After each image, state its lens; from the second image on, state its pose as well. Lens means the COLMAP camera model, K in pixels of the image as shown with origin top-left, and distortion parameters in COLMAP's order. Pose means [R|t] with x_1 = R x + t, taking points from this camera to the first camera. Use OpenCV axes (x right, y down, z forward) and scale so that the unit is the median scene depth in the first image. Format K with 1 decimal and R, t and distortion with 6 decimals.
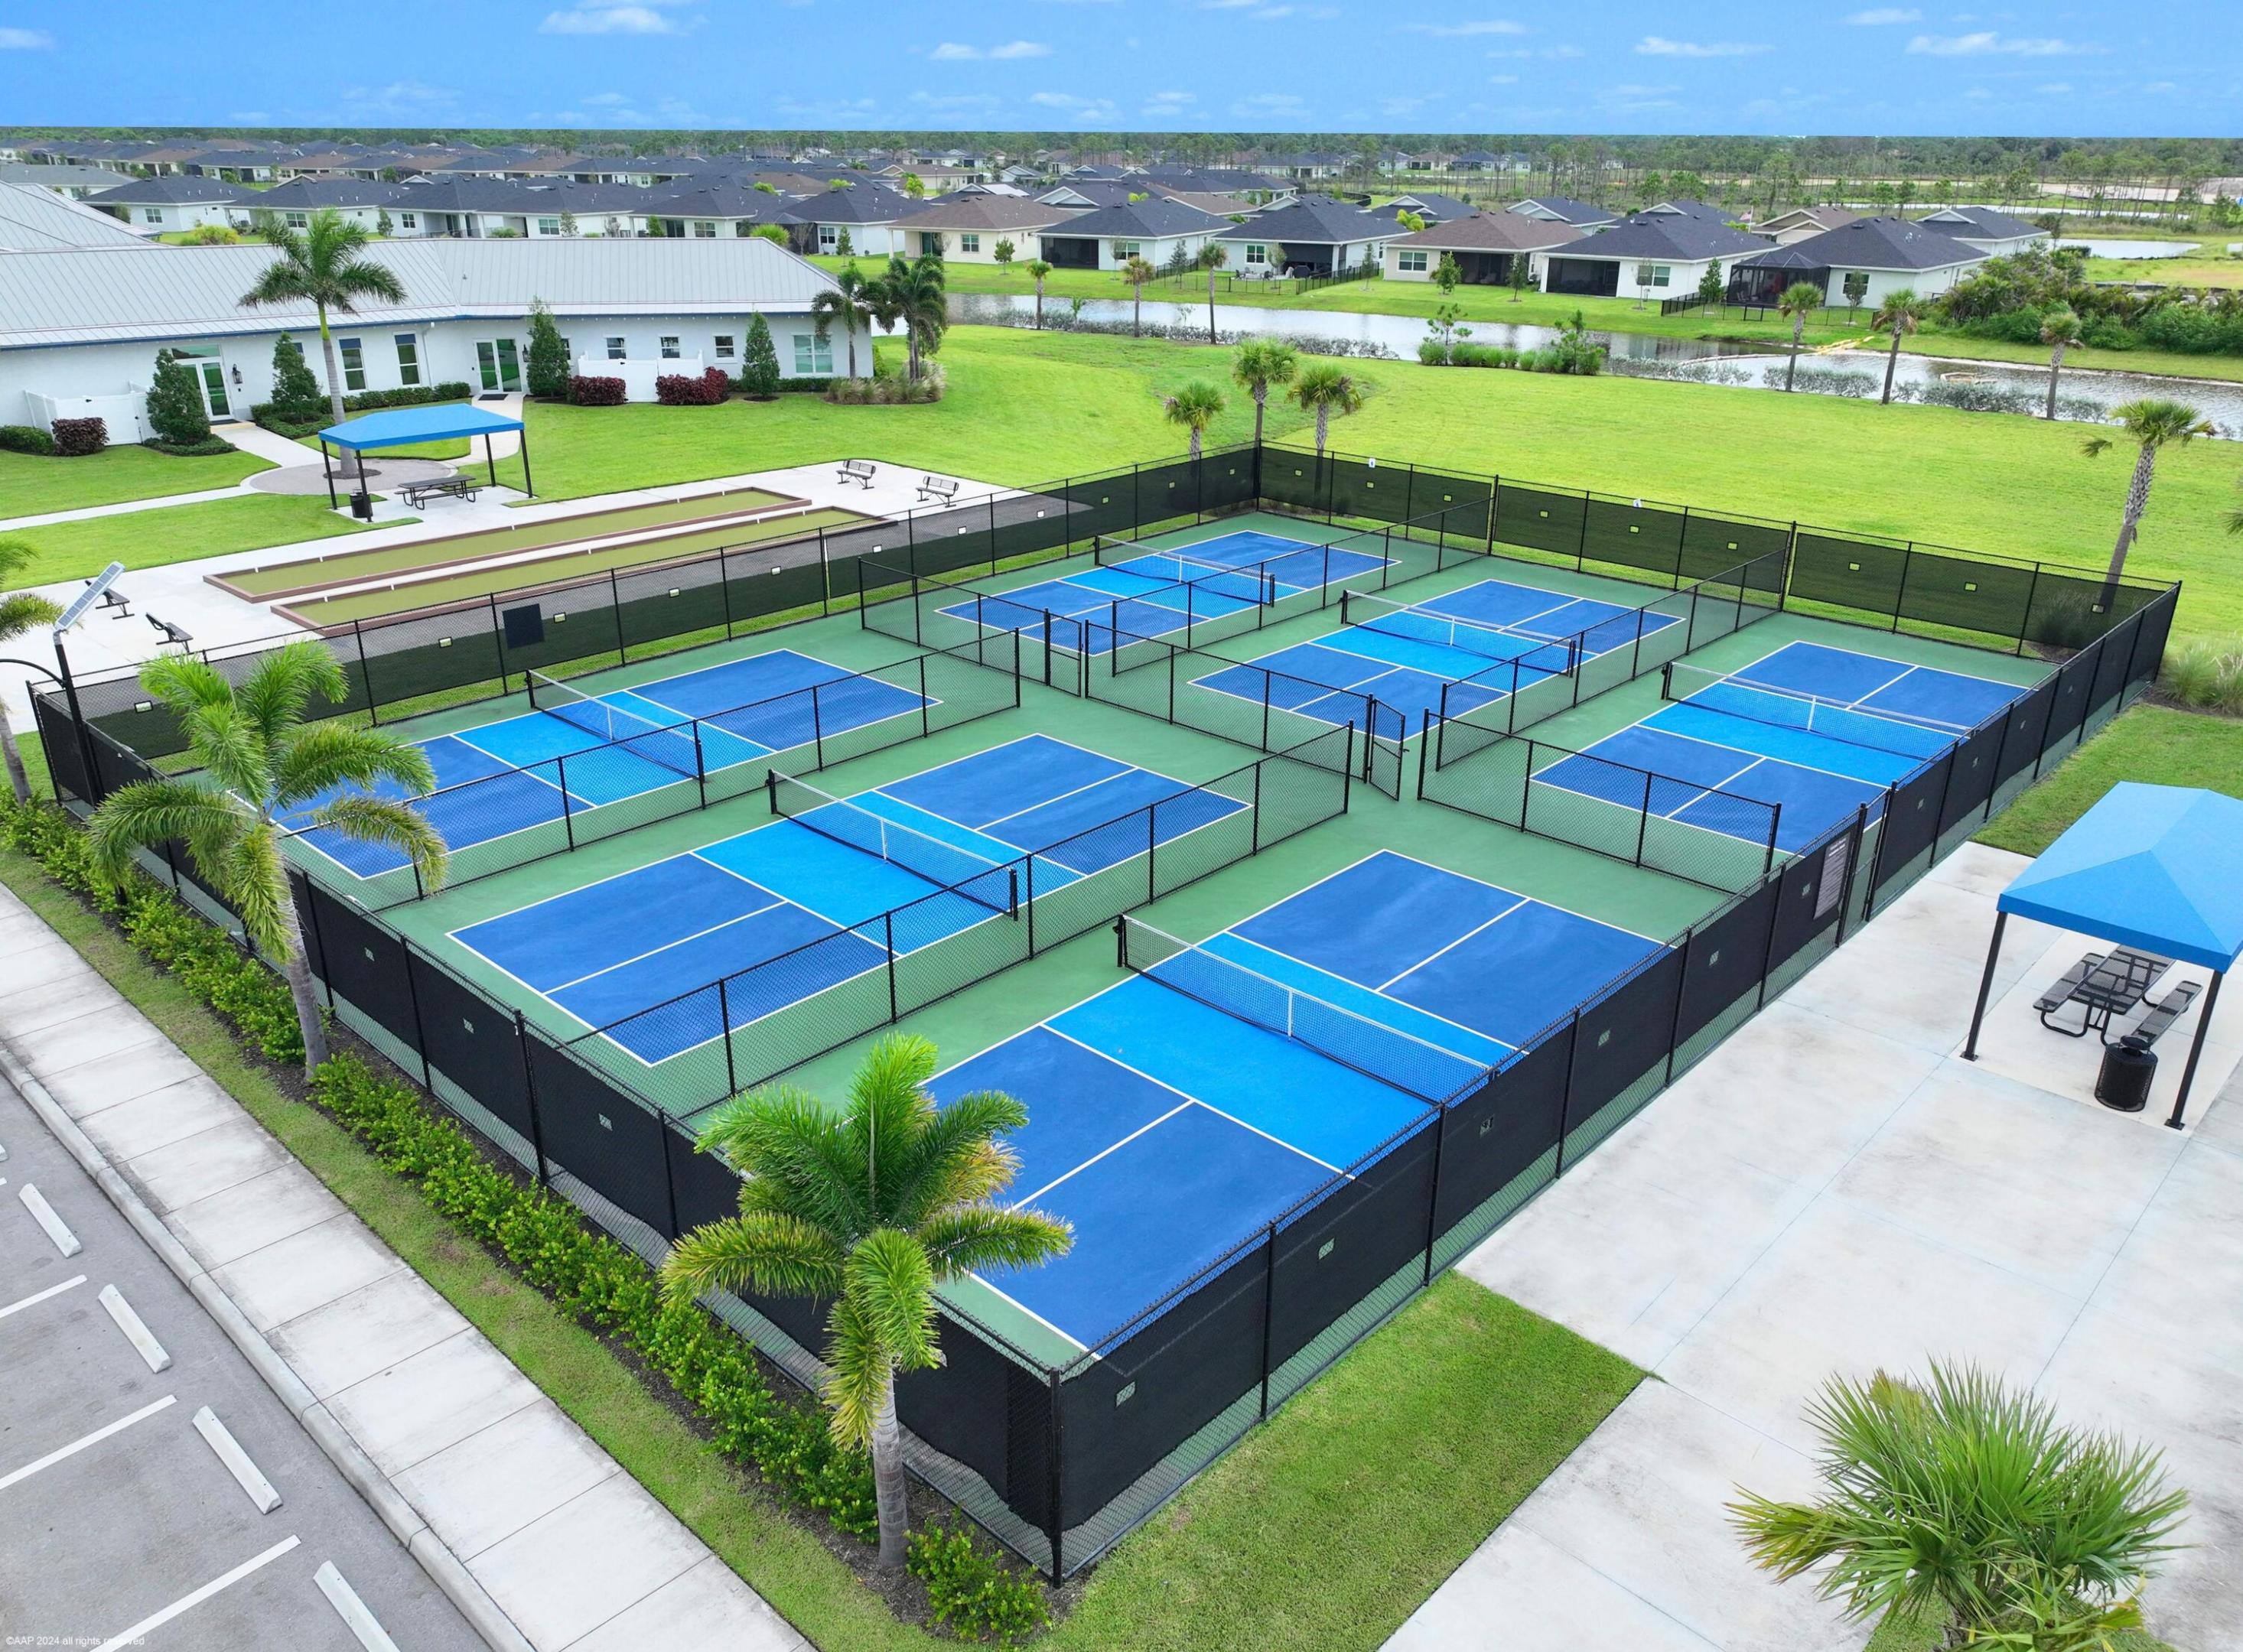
lens RADIAL K [[1665.5, 0, 1121.5], [0, 1665.5, 826.0], [0, 0, 1]] dist [-0.044102, 0.048706]
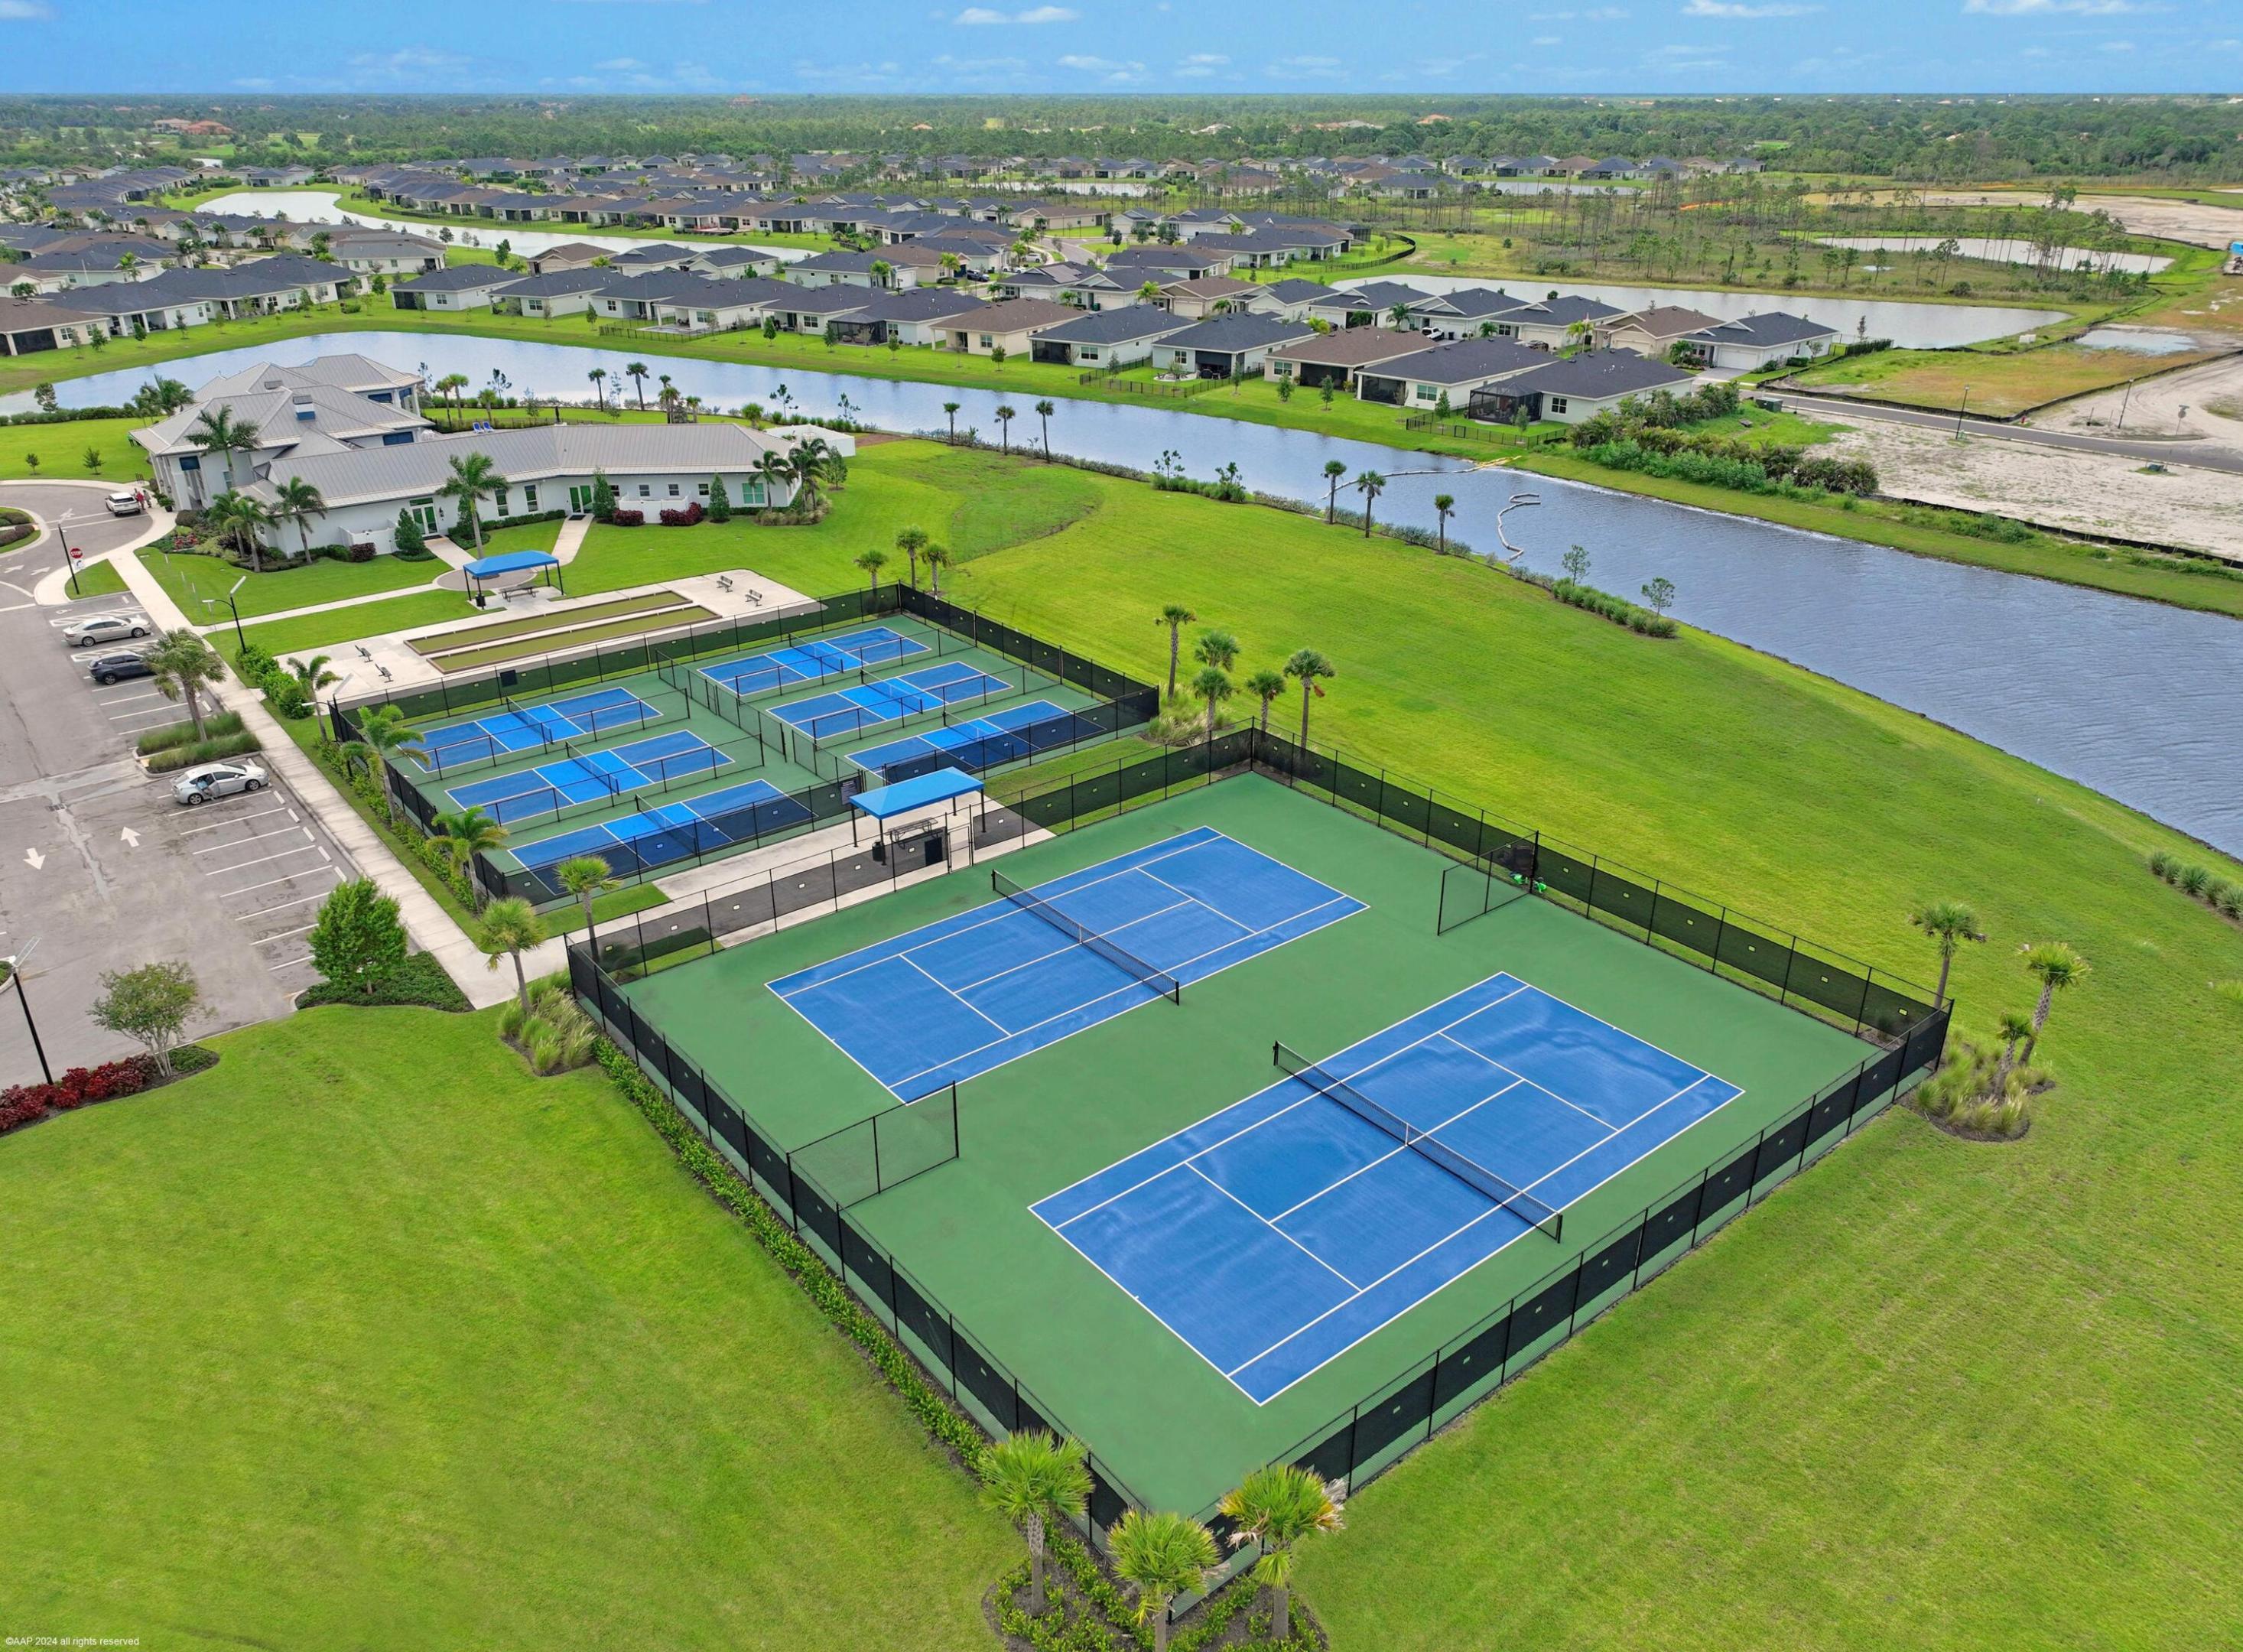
lens RADIAL K [[1585.1, 0, 1126.7], [0, 1585.1, 854.2], [0, 0, 1]] dist [-0.011279, -0.000548]
pose [[0.989547, 0.056692, -0.132597, 0.564205], [-0.048853, 0.996902, 0.061642, -0.028340], [0.135681, -0.054520, 0.989251, -0.799444]]
